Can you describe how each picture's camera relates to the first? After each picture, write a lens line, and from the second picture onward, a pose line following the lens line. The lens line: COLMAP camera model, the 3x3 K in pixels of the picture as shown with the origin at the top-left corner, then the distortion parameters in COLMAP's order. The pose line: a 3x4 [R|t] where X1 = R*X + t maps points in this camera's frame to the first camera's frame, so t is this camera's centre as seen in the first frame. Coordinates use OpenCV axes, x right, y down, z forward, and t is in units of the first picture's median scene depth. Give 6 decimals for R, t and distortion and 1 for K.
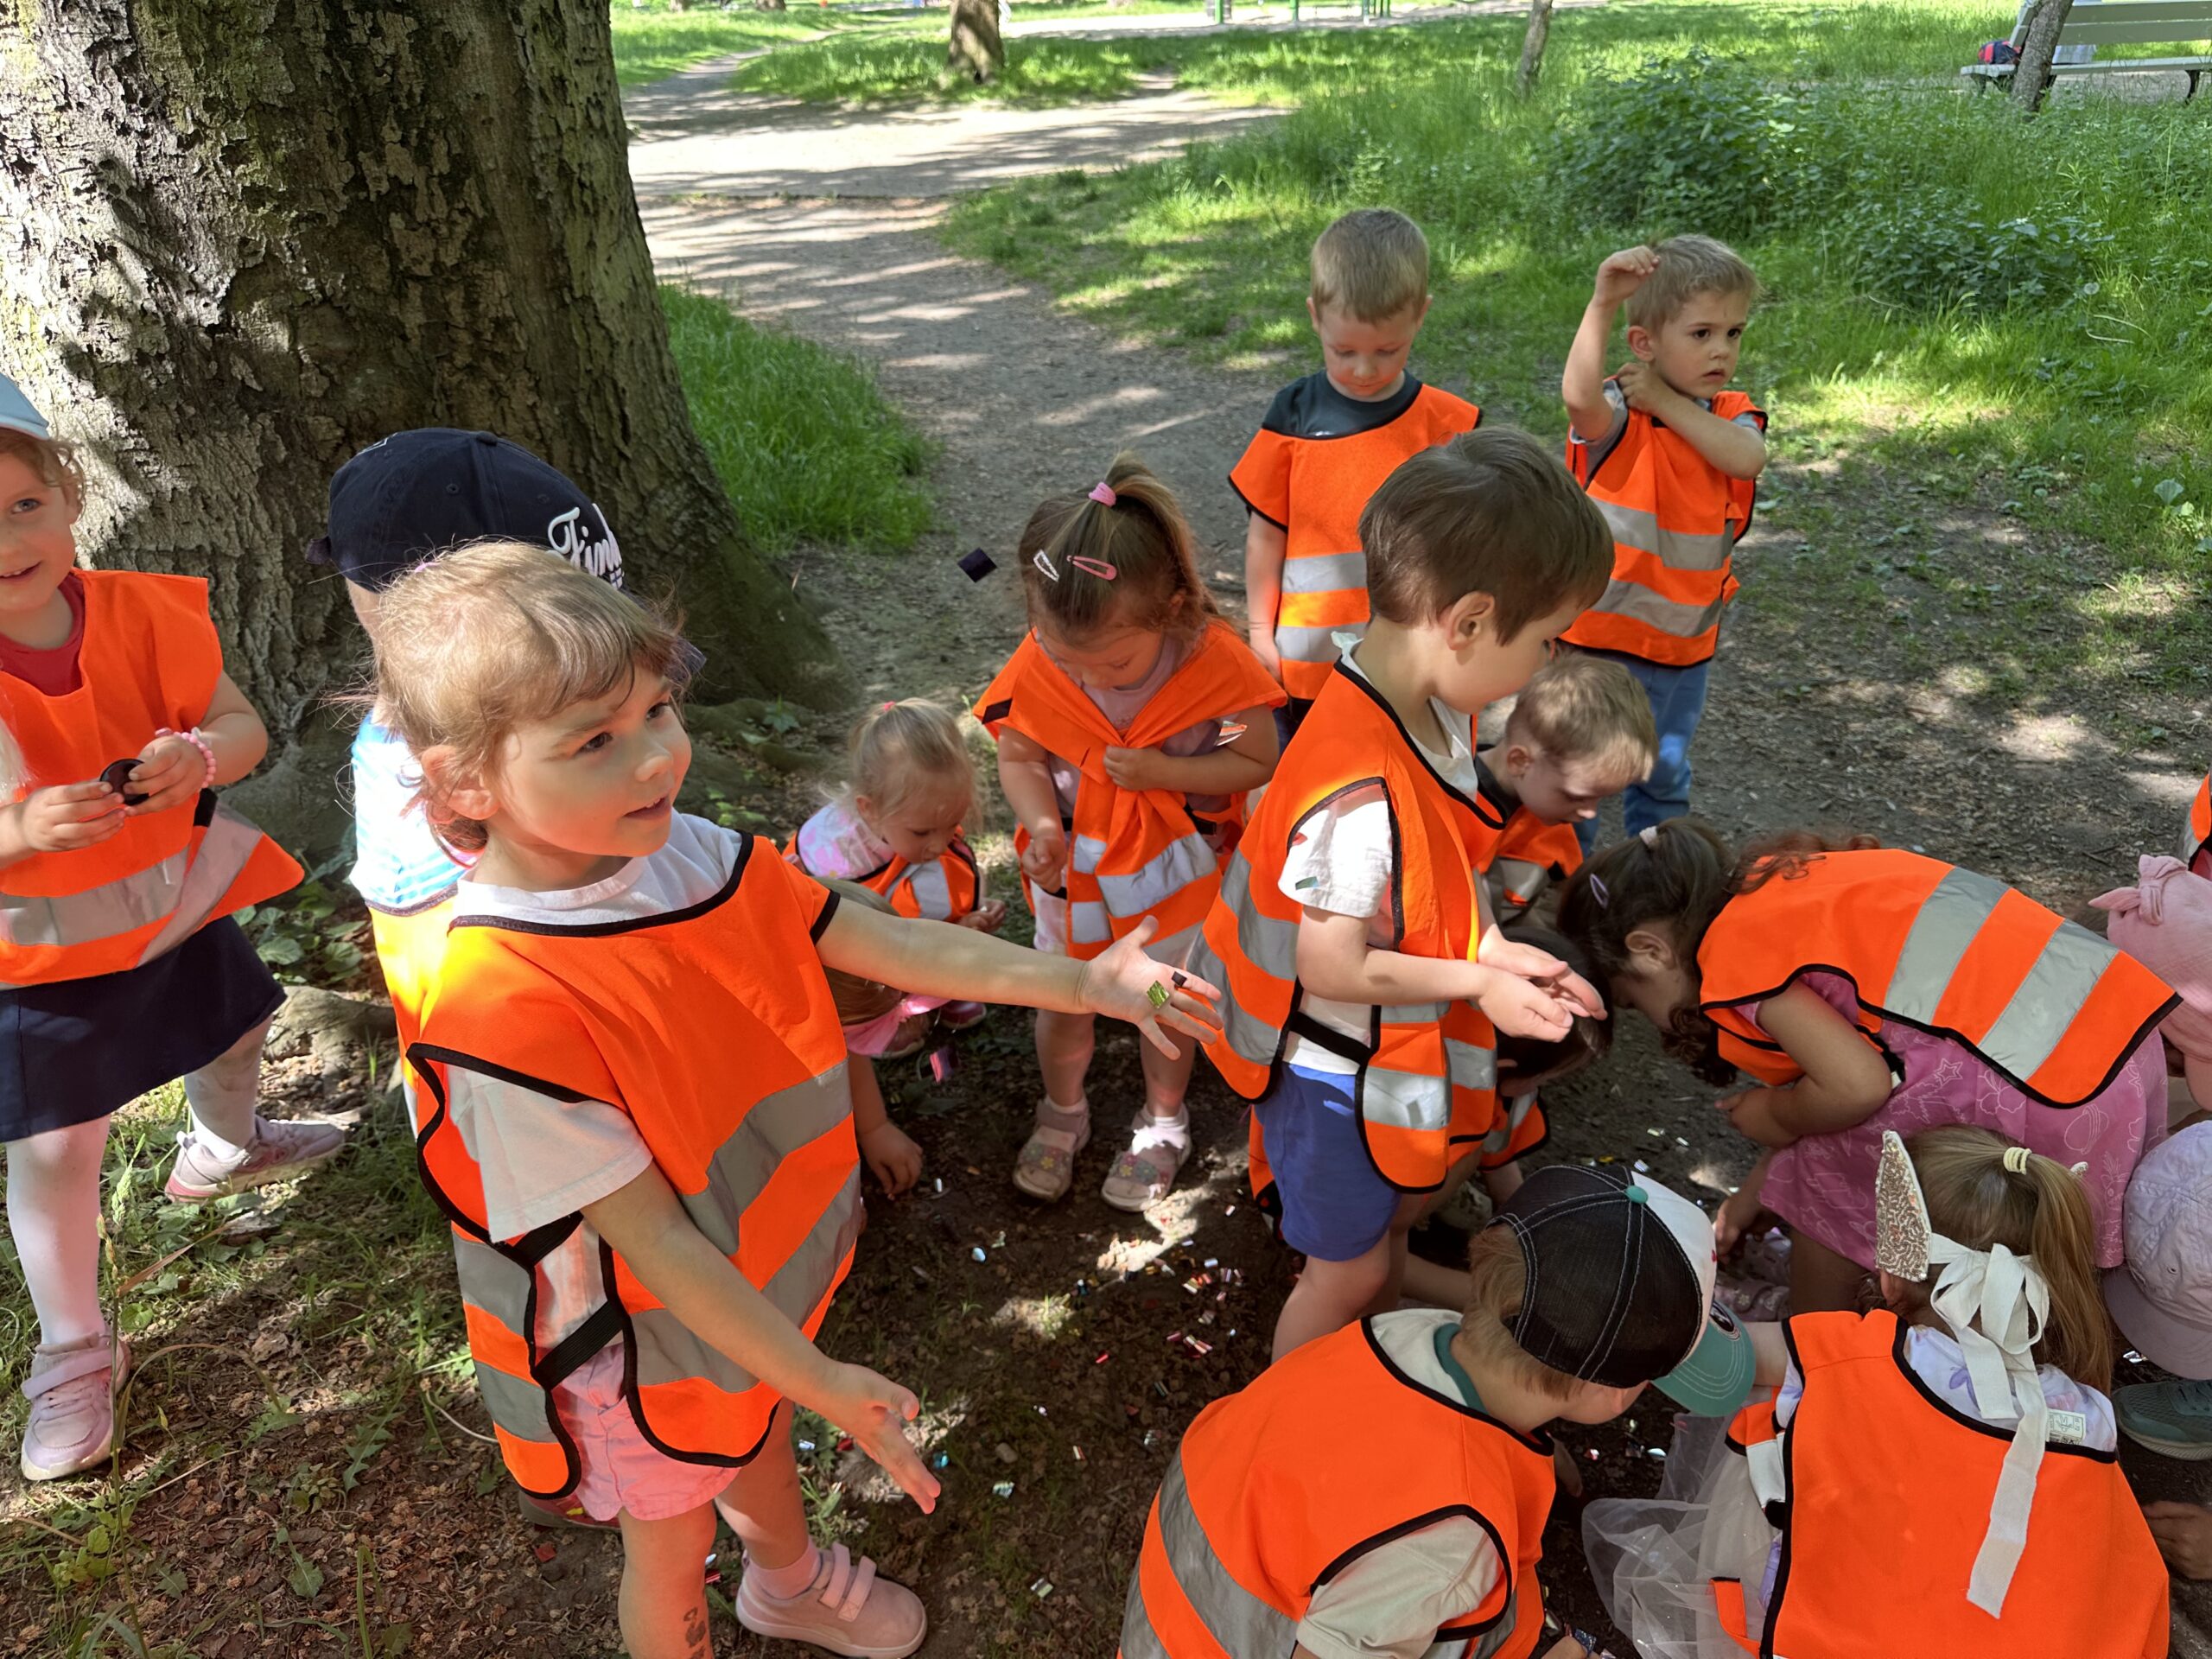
lens RADIAL K [[1573.0, 0, 1108.2], [0, 1573.0, 824.8], [0, 0, 1]] dist [0.012050, -0.024340]
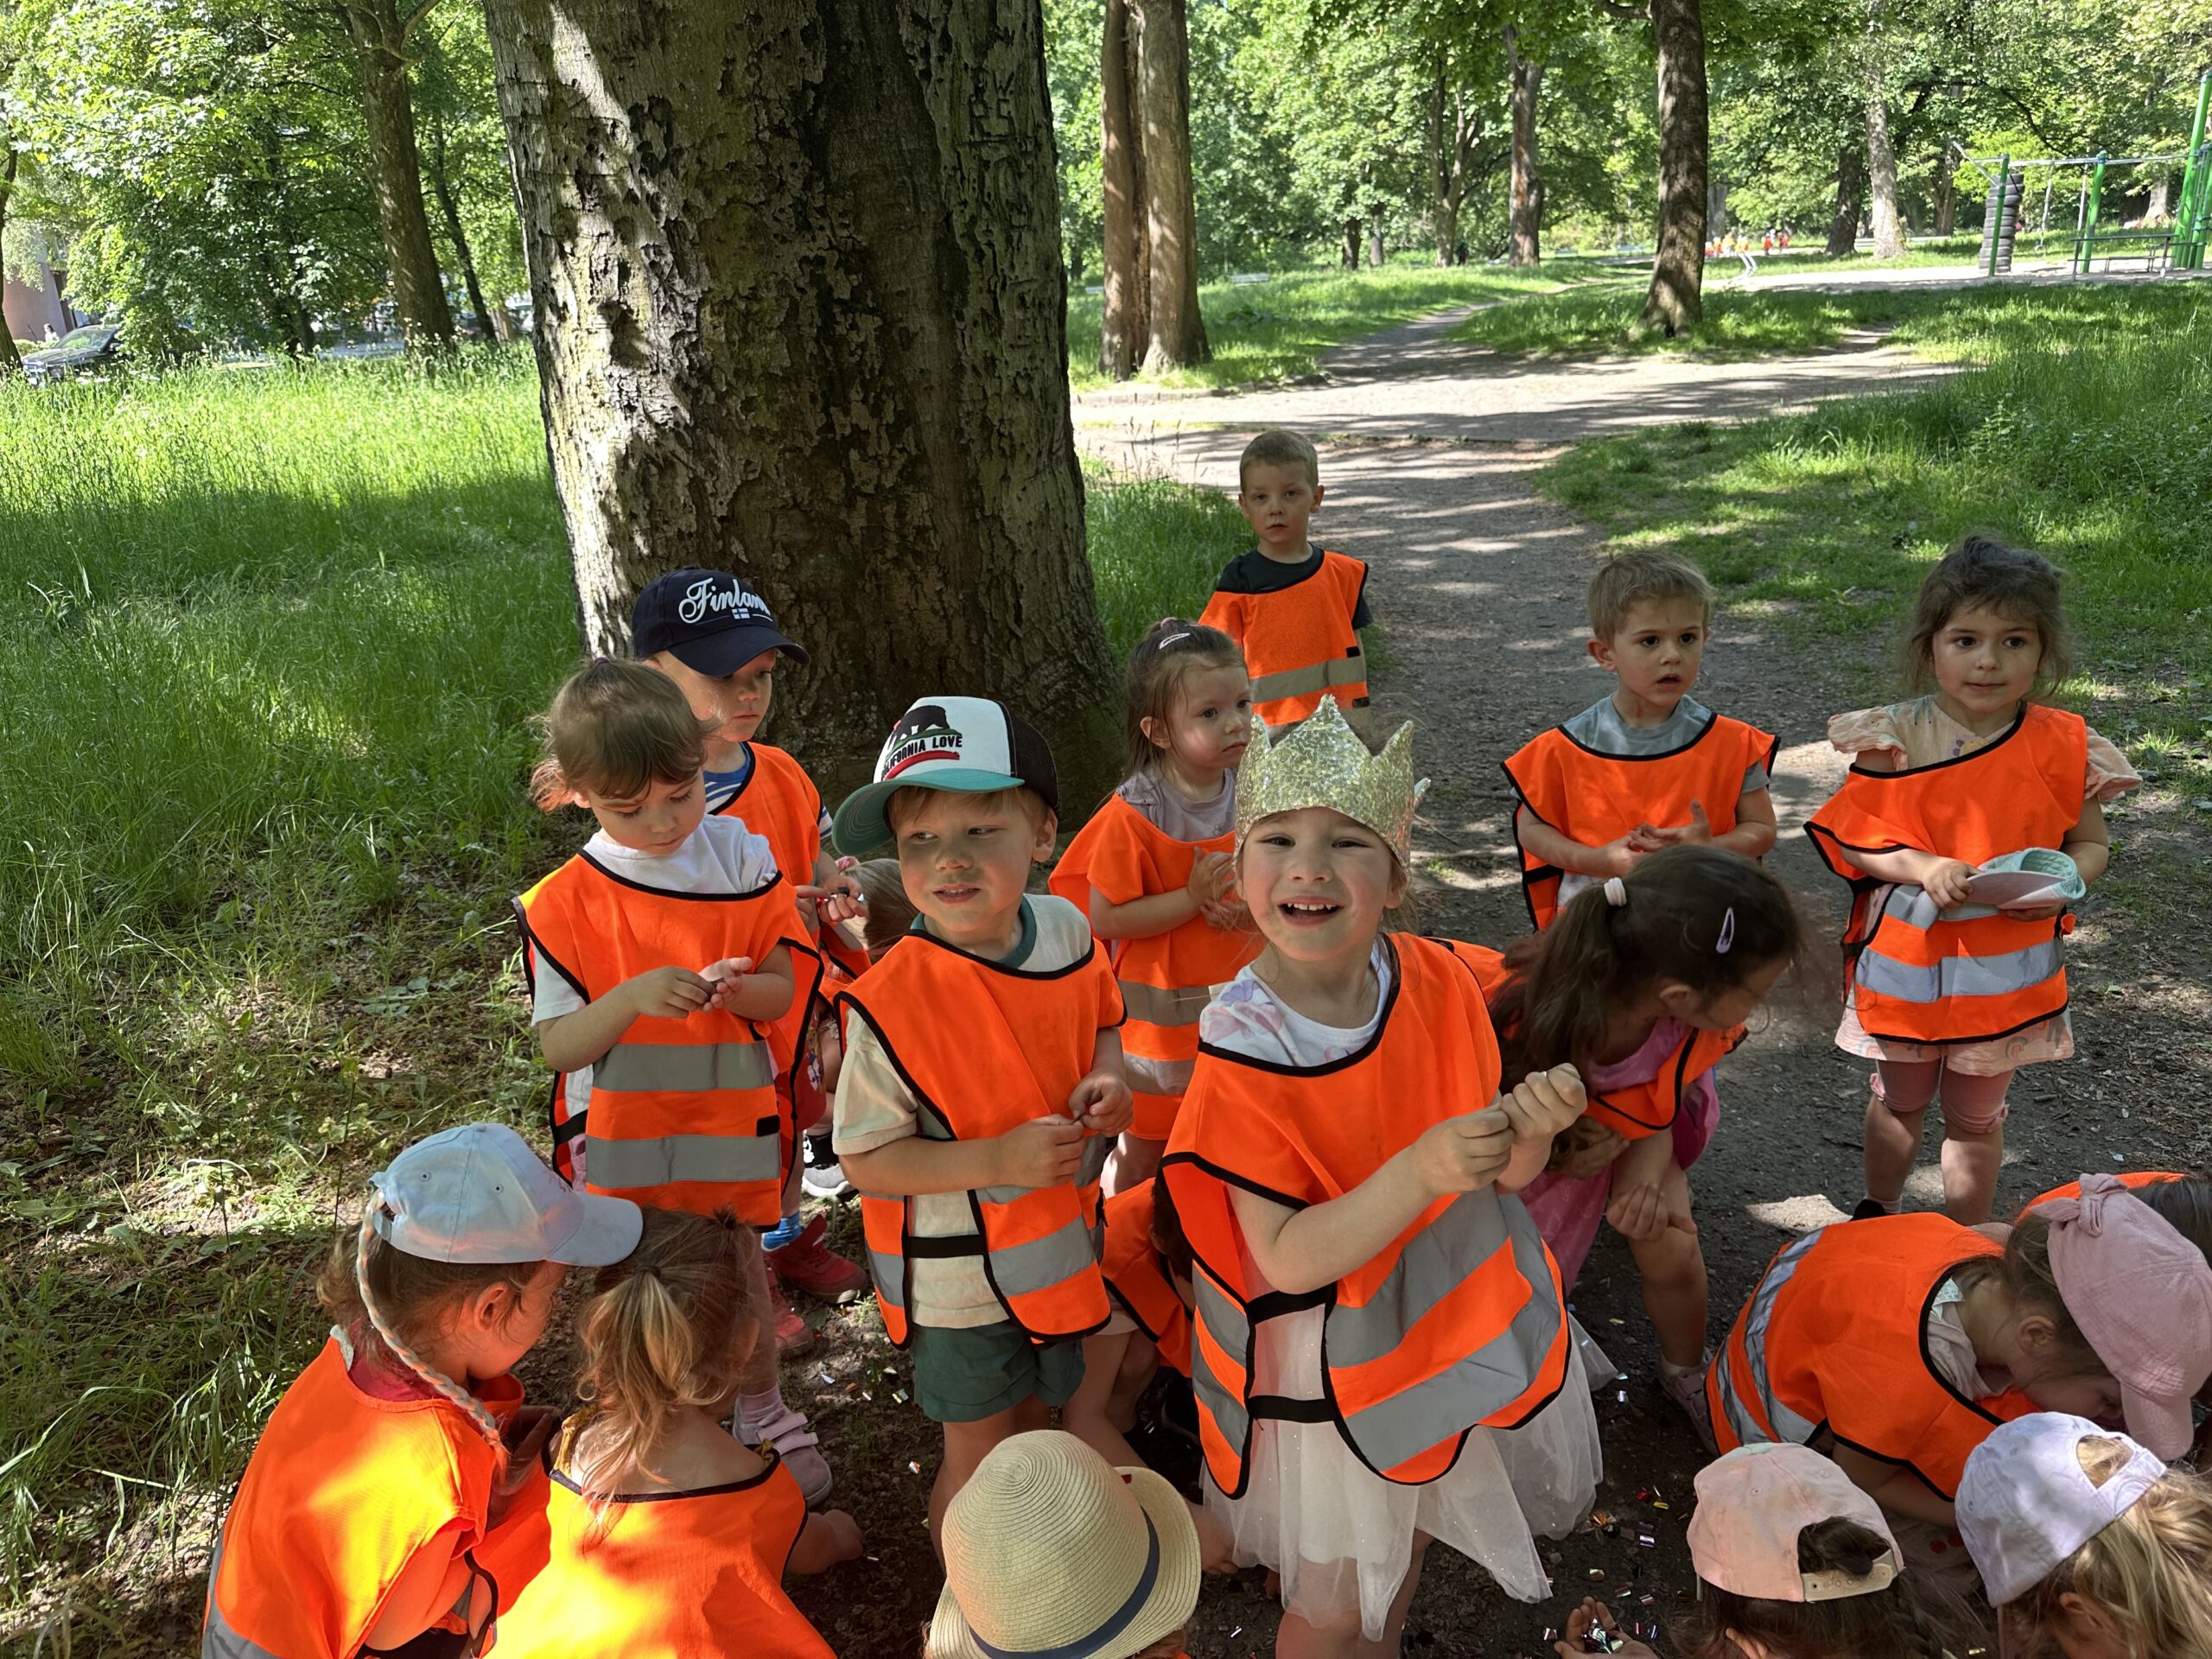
lens RADIAL K [[1567.7, 0, 1105.5], [0, 1567.7, 823.0], [0, 0, 1]] dist [0.018294, -0.029711]
pose [[0.900342, 0.137961, -0.412737, 0.158645], [-0.192121, 0.977000, -0.092521, 0.011185], [0.390479, 0.162596, 0.906139, -0.054358]]
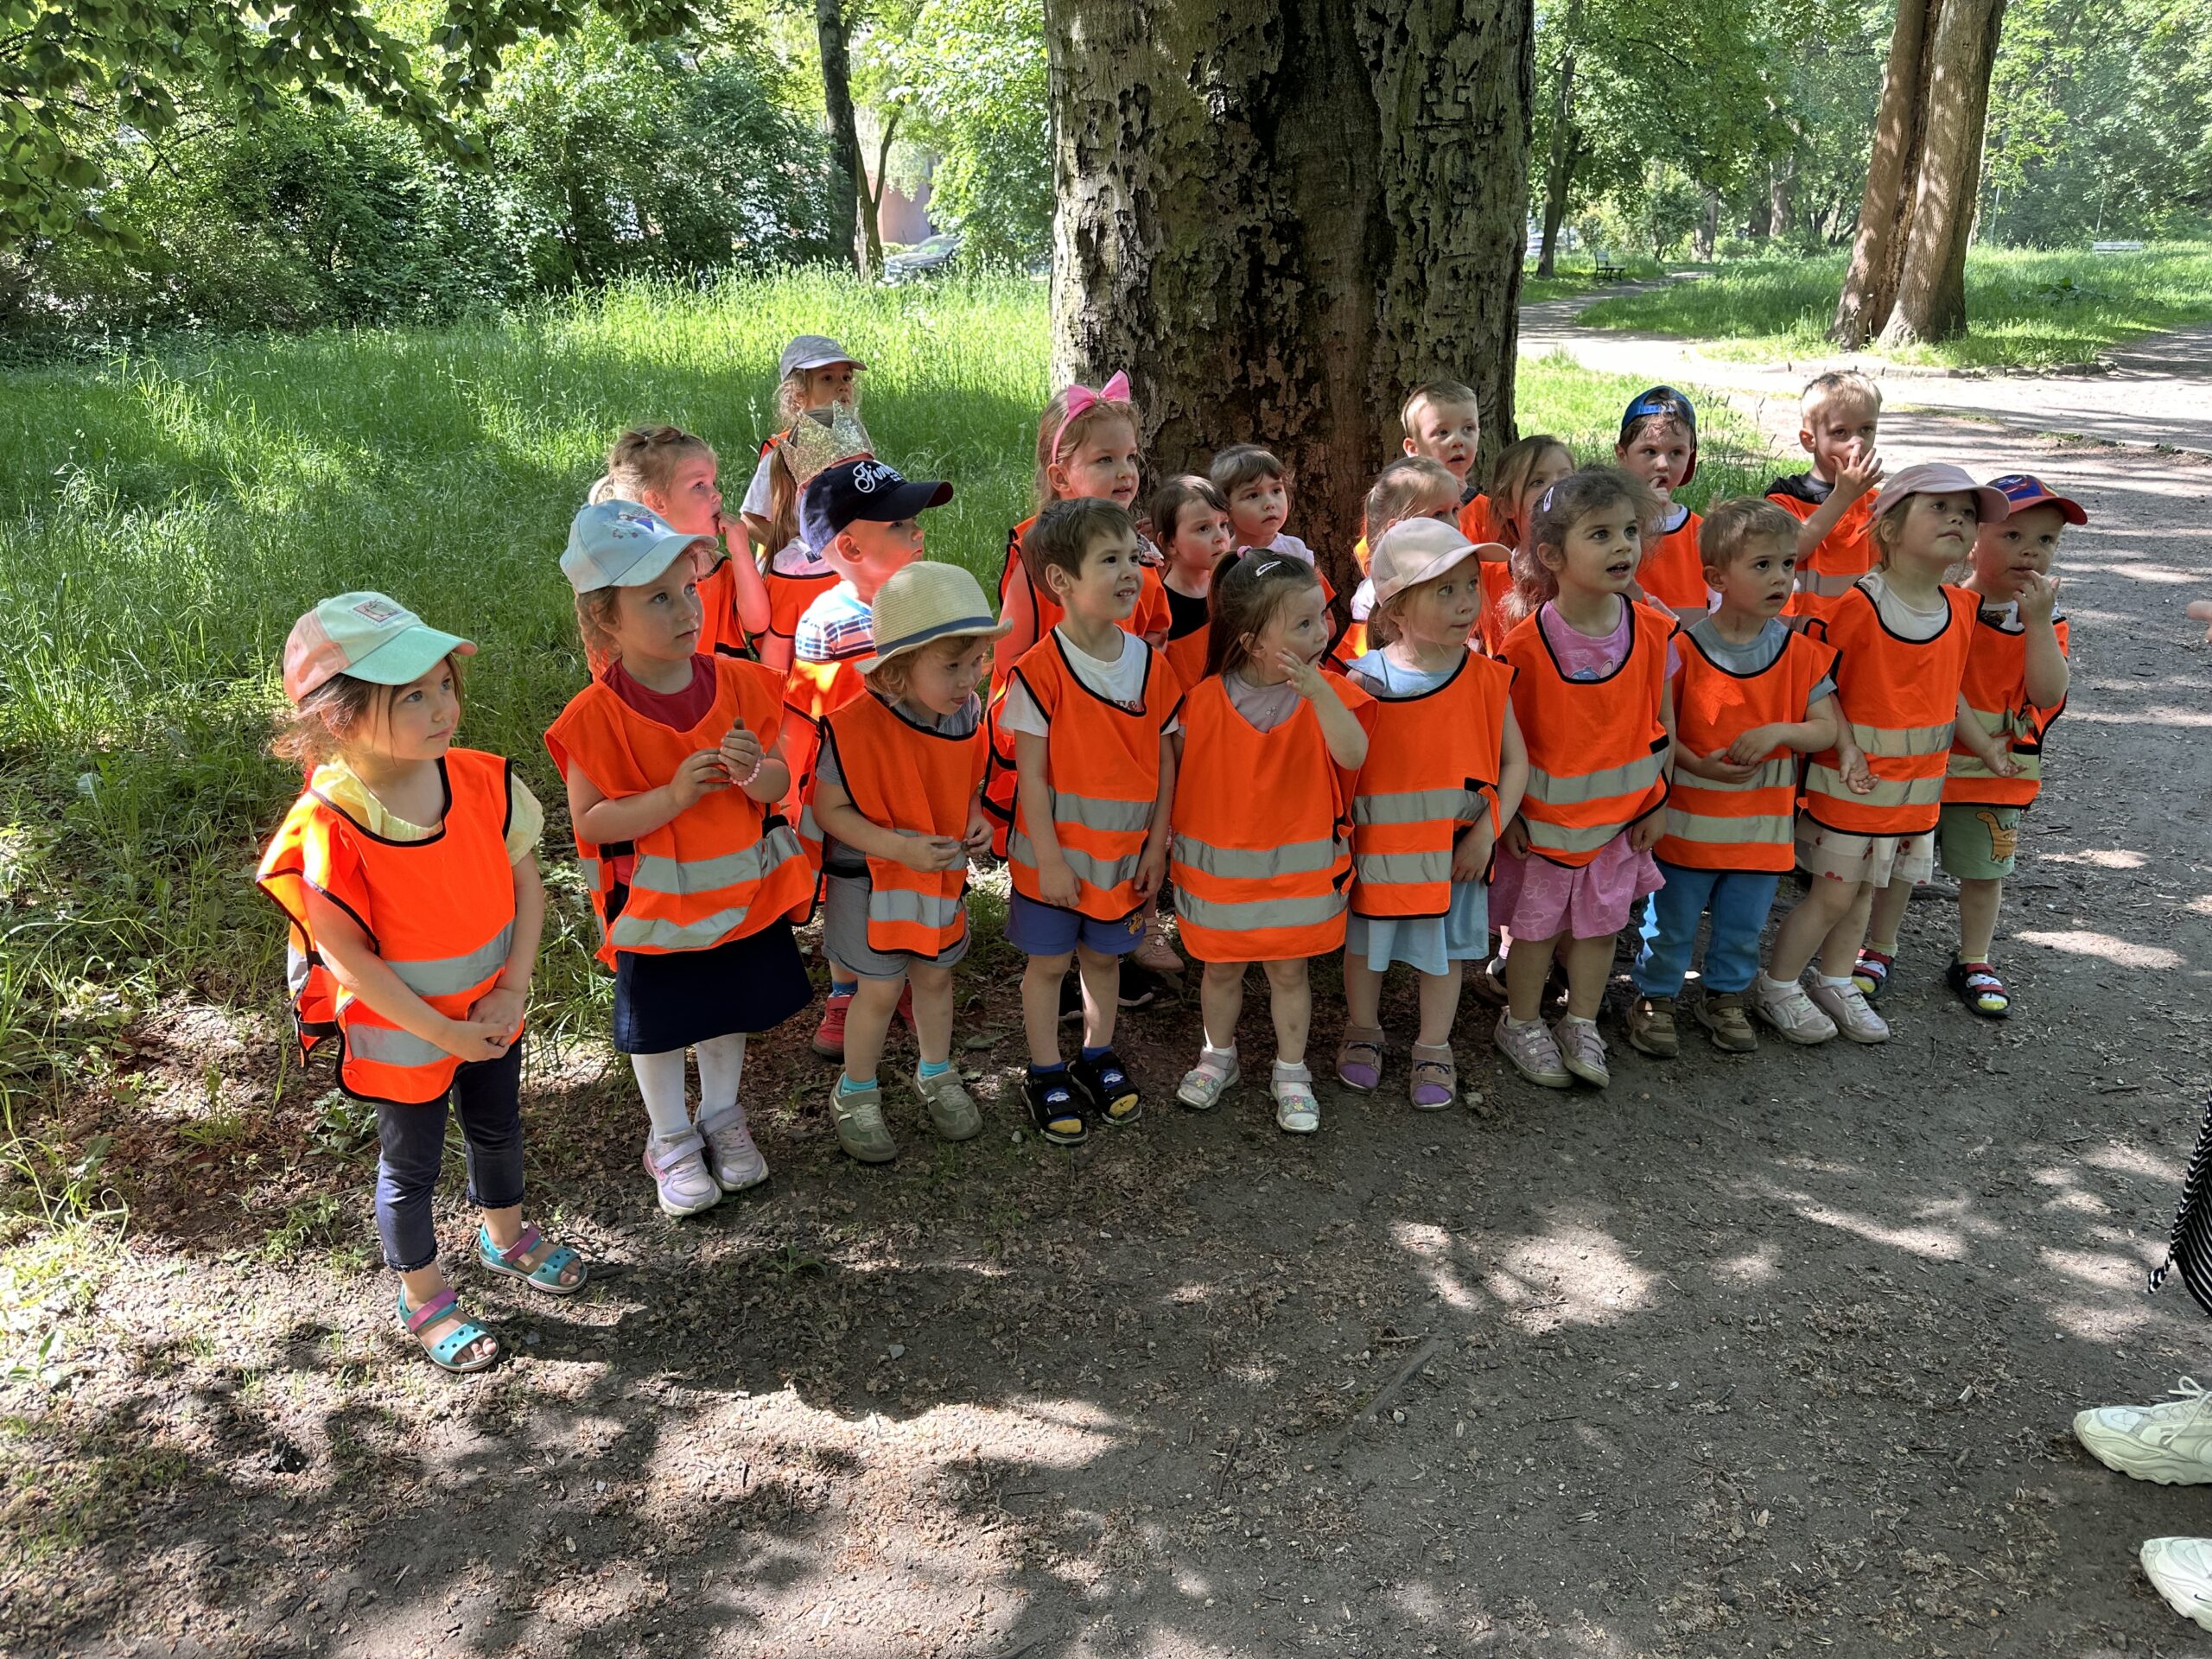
lens RADIAL K [[1565.2, 0, 1100.8], [0, 1565.2, 819.4], [0, 0, 1]] dist [0.023977, -0.034872]
pose [[0.603511, 0.312696, -0.733482, 0.308837], [-0.393866, 0.916741, 0.066748, -0.015338], [0.693285, 0.248610, 0.676424, -0.032435]]
